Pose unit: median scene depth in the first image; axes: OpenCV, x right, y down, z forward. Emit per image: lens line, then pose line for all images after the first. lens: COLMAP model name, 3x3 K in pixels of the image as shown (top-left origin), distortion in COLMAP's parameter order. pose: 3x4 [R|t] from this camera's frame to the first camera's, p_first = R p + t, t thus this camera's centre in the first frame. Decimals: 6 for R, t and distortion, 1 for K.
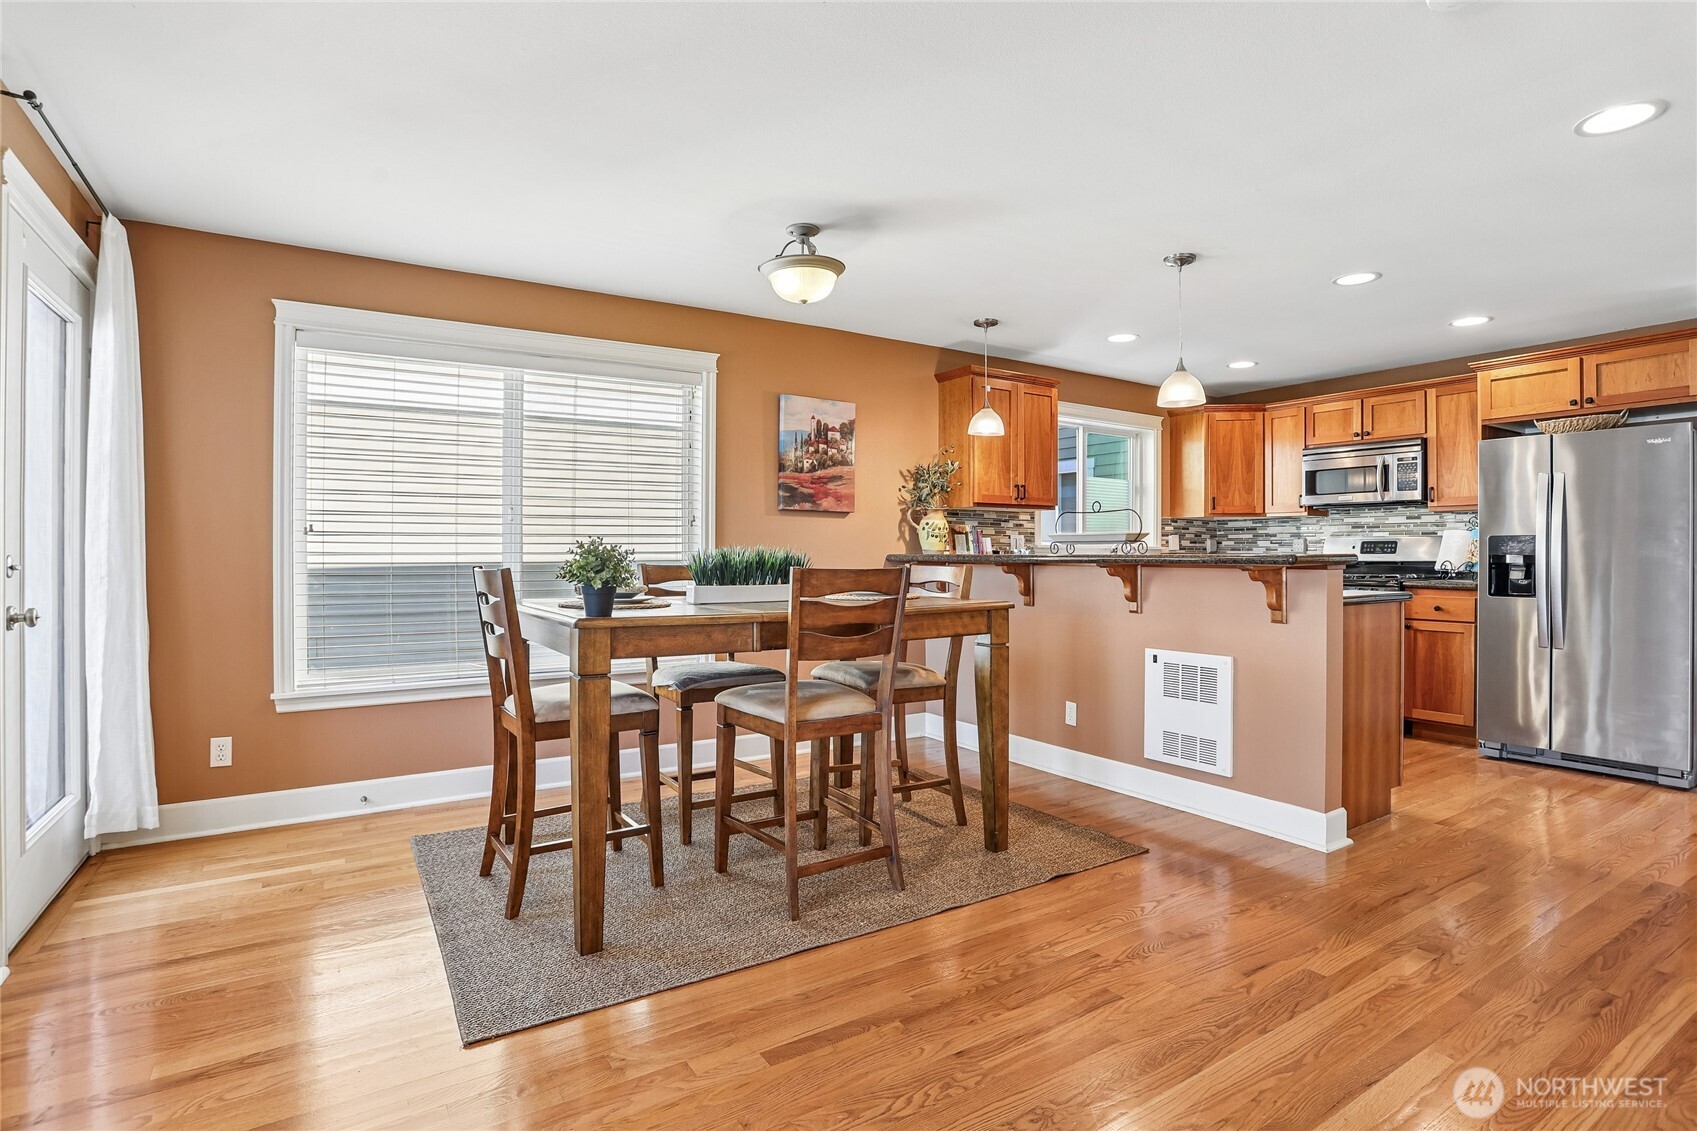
lens RADIAL K [[852.5, 0, 855.0], [0, 852.5, 557.8], [0, 0, 1]] dist [-0.061219, 0.029377]
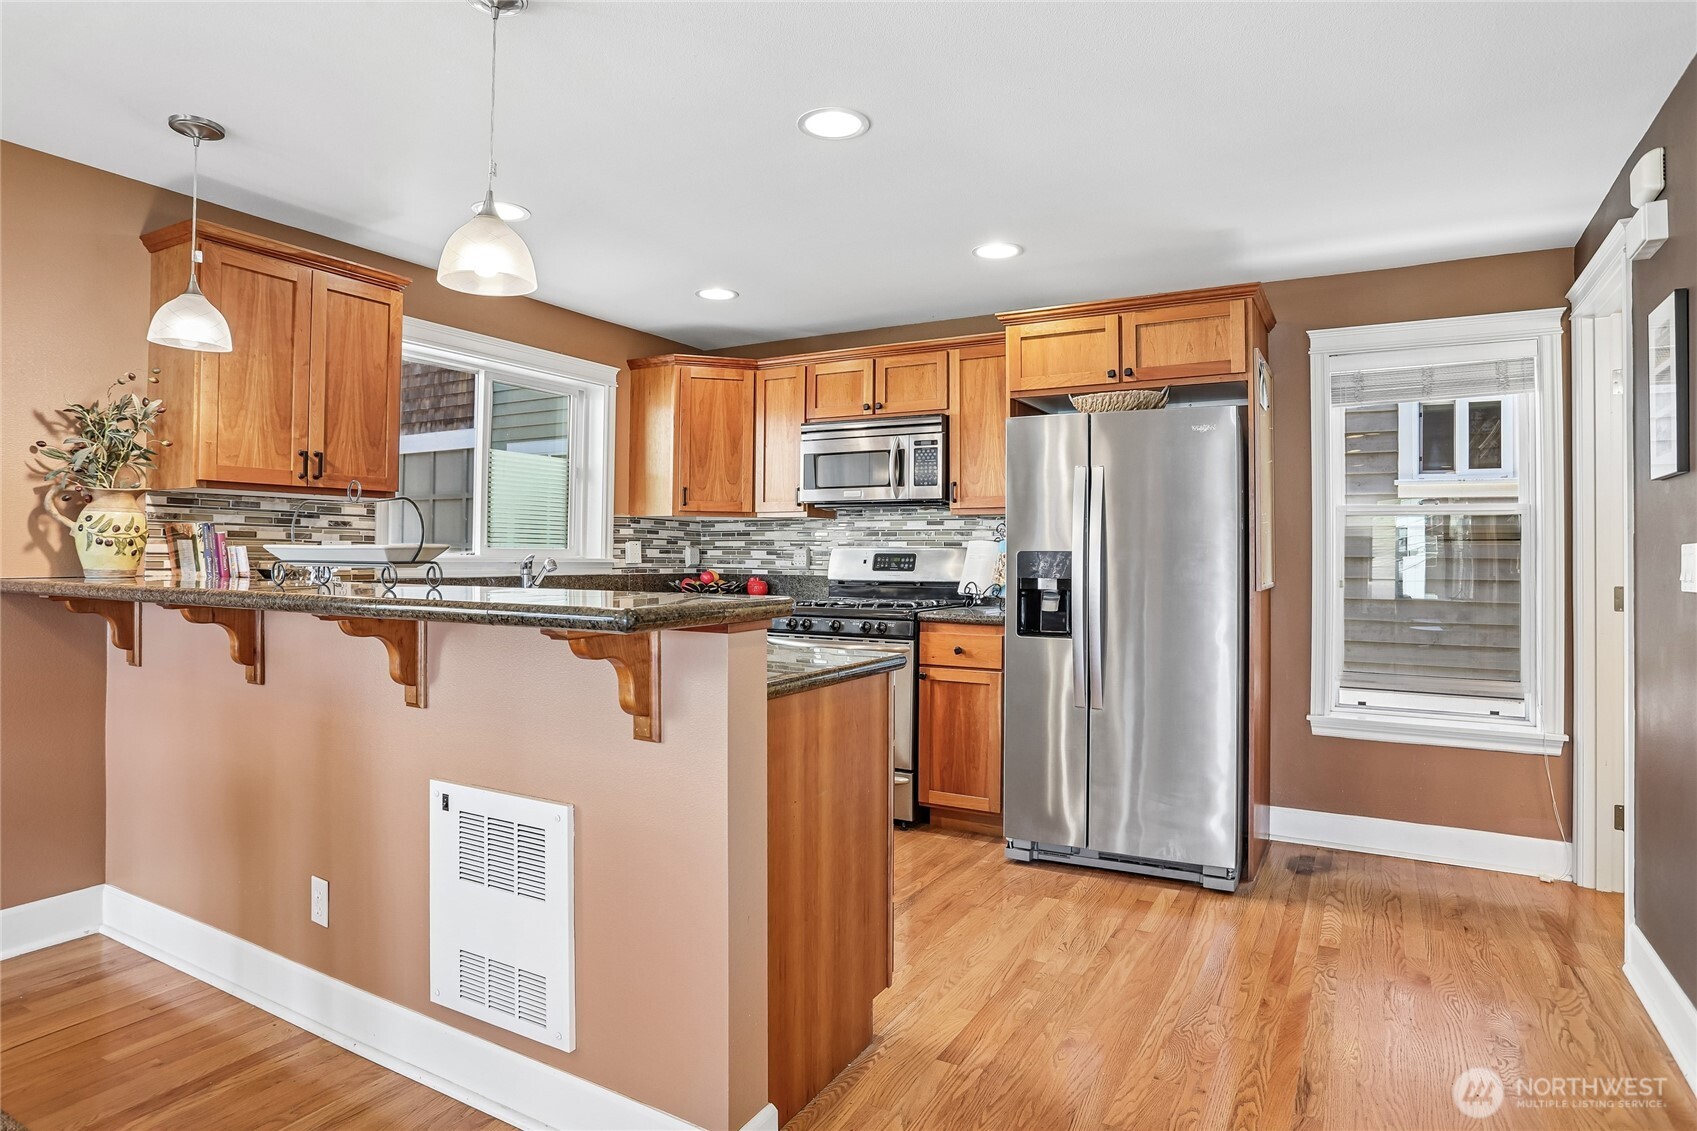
lens RADIAL K [[969.2, 0, 848.1], [0, 969.2, 549.2], [0, 0, 1]] dist [-0.043485, 0.000707]
pose [[0.889862, 0.007290, 0.456171, 0.225158], [-0.002931, 0.999943, -0.010262, -0.016824], [-0.456220, 0.007795, 0.889833, 0.289183]]
